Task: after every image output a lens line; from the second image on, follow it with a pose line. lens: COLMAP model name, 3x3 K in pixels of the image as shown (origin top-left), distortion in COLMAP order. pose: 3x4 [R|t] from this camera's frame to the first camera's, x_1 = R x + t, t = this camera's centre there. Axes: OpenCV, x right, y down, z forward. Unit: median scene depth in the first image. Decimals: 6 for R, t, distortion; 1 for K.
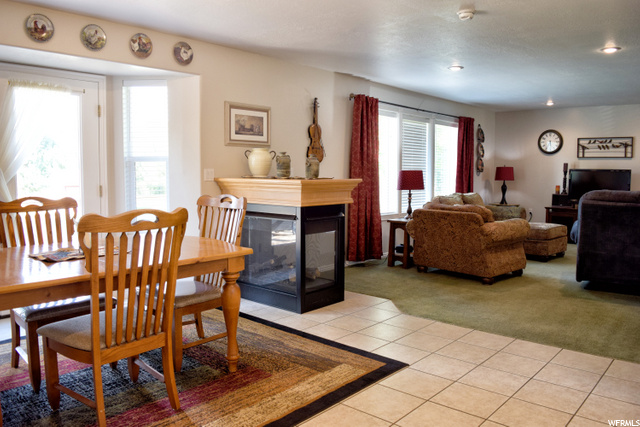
lens RADIAL K [[500.4, 0, 320.0], [0, 500.4, 213.5], [0, 0, 1]] dist [-0.088886, 0.009473]
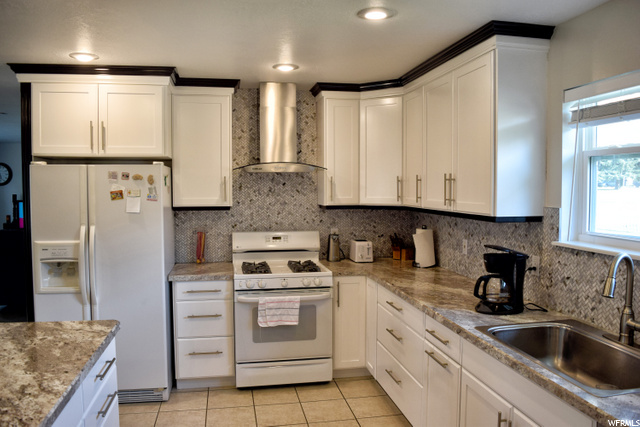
lens RADIAL K [[500.4, 0, 320.0], [0, 500.4, 213.5], [0, 0, 1]] dist [-0.088886, 0.009473]
pose [[0.613316, -0.046145, 0.788489, 0.109595], [0.065350, 0.997834, 0.007565, -0.037807], [-0.787130, 0.046888, 0.615003, -0.306496]]
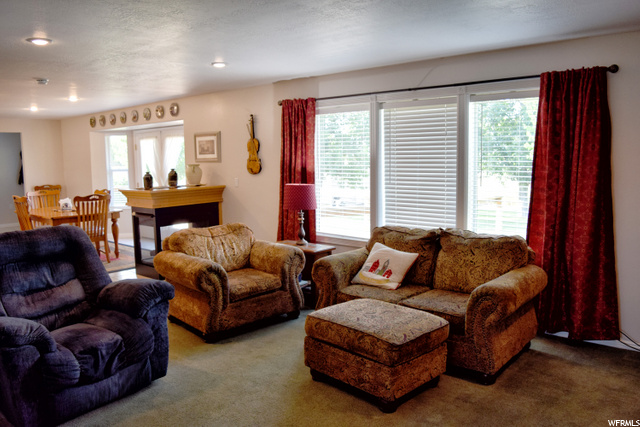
lens RADIAL K [[500.4, 0, 320.0], [0, 500.4, 213.5], [0, 0, 1]] dist [-0.088886, 0.009473]
pose [[-0.038312, 0.108846, -0.993320, 1.143490], [-0.076299, 0.990829, 0.111516, -0.157442], [0.996349, 0.080062, -0.029656, 1.251869]]
